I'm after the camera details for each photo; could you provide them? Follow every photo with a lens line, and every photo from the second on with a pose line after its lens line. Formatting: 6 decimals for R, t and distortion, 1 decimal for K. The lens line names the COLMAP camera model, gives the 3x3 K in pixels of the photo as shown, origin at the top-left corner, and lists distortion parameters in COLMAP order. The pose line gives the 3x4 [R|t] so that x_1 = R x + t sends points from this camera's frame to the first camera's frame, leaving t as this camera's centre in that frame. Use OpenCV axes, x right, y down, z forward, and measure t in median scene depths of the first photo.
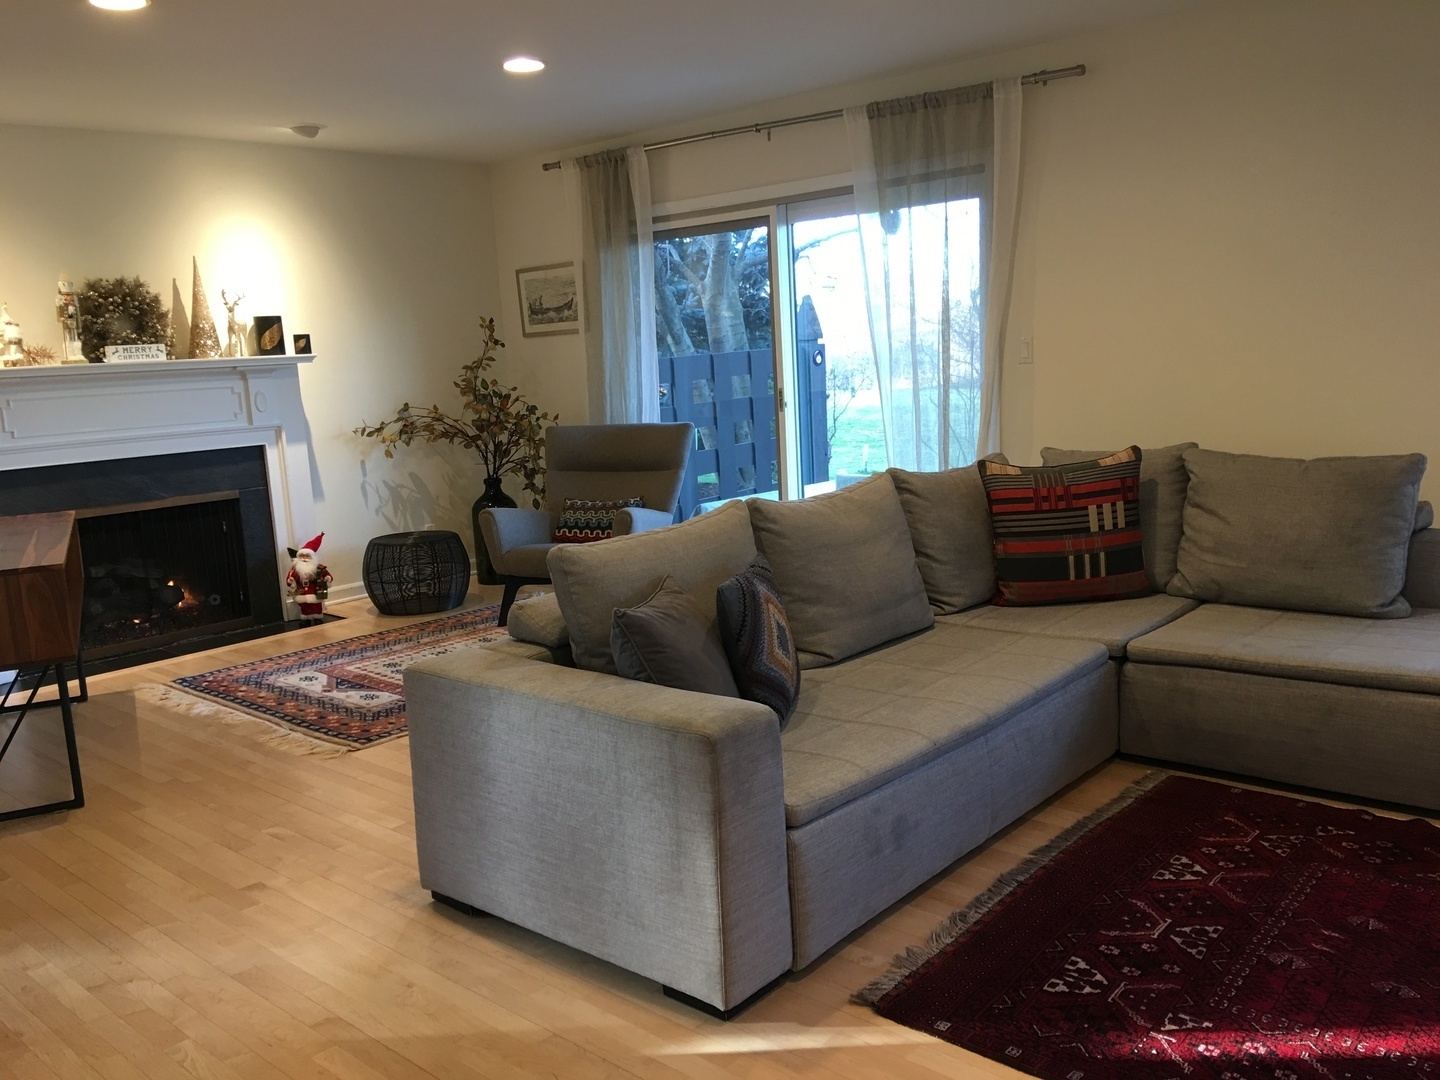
lens RADIAL K [[1203.7, 0, 734.3], [0, 1203.7, 544.3], [0, 0, 1]] dist [0.131070, -0.195260]
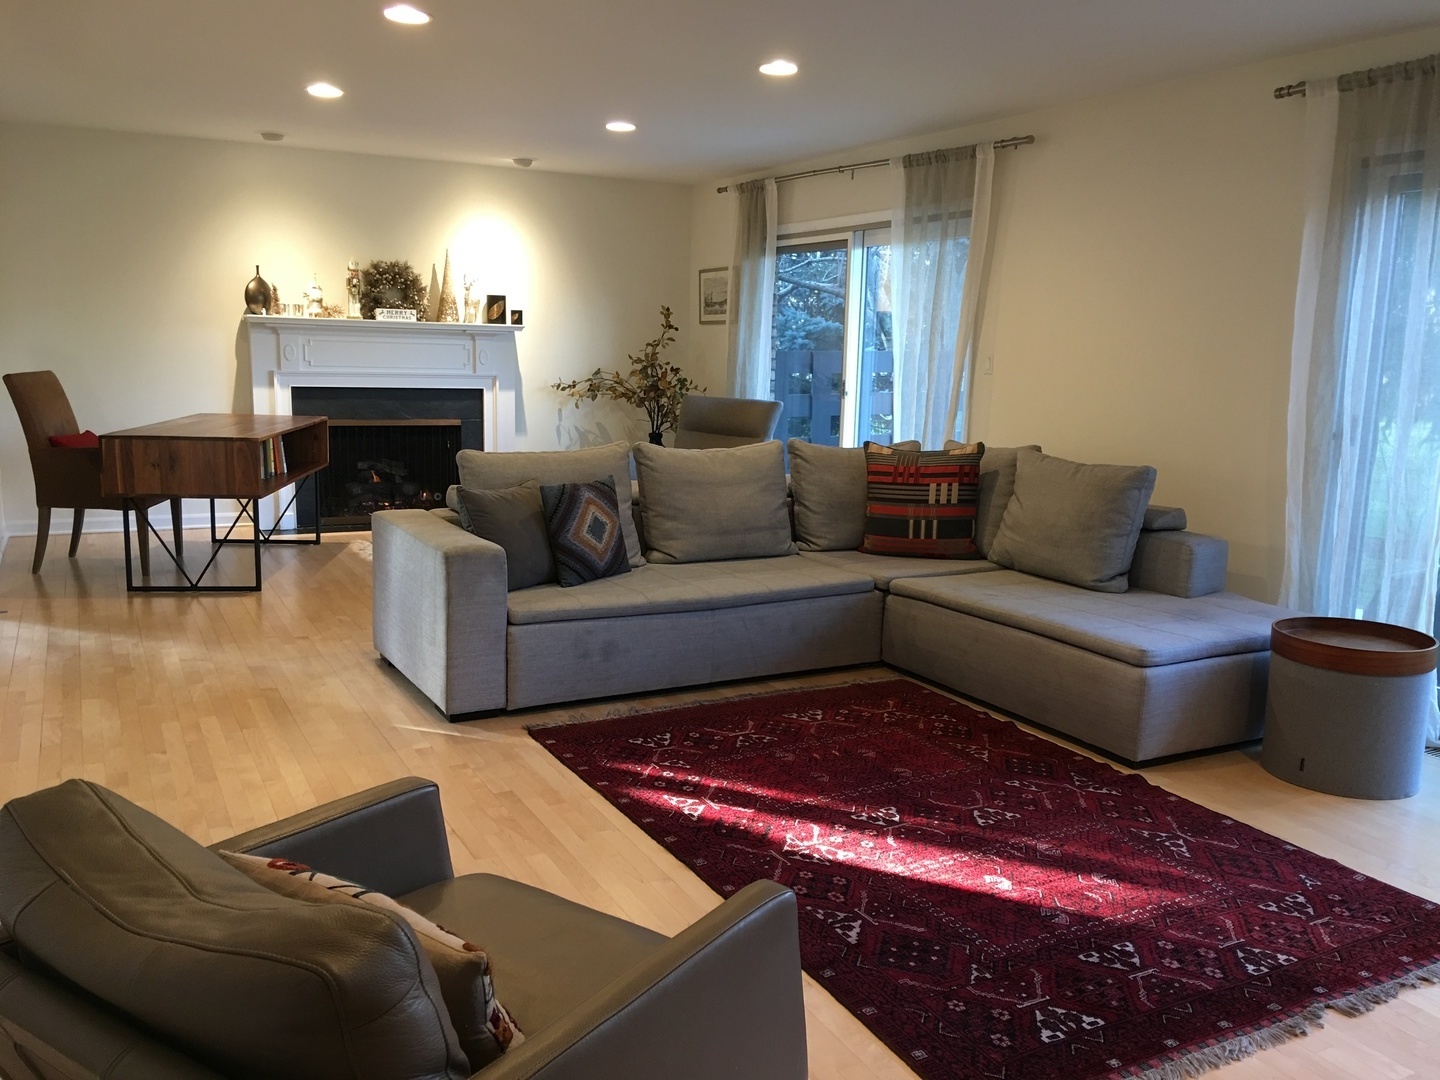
lens RADIAL K [[1203.7, 0, 734.3], [0, 1203.7, 544.3], [0, 0, 1]] dist [0.131070, -0.195260]
pose [[0.936438, 0.133077, -0.324614, 0.369657], [-0.130644, 0.990994, 0.029383, 0.015769], [0.325601, 0.014893, 0.945390, -0.204315]]
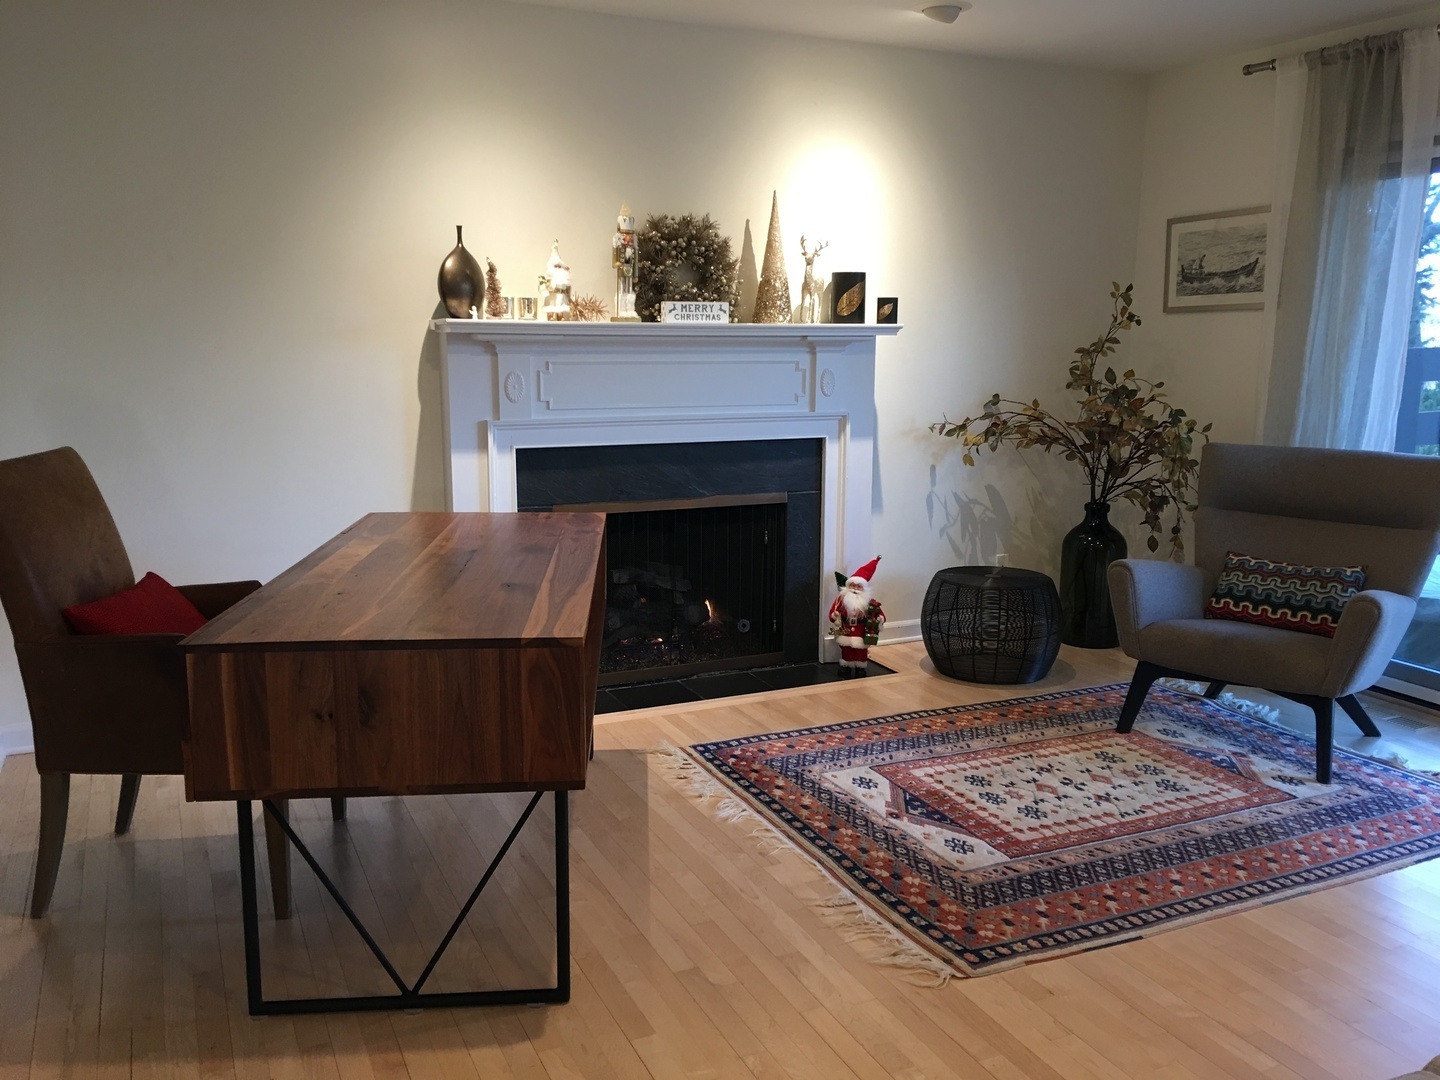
lens RADIAL K [[1203.7, 0, 734.3], [0, 1203.7, 544.3], [0, 0, 1]] dist [0.131070, -0.195260]
pose [[0.922834, 0.122280, -0.365274, -0.159060], [-0.115903, 0.992478, 0.039425, -0.040620], [0.367347, 0.005954, 0.930065, 0.283172]]
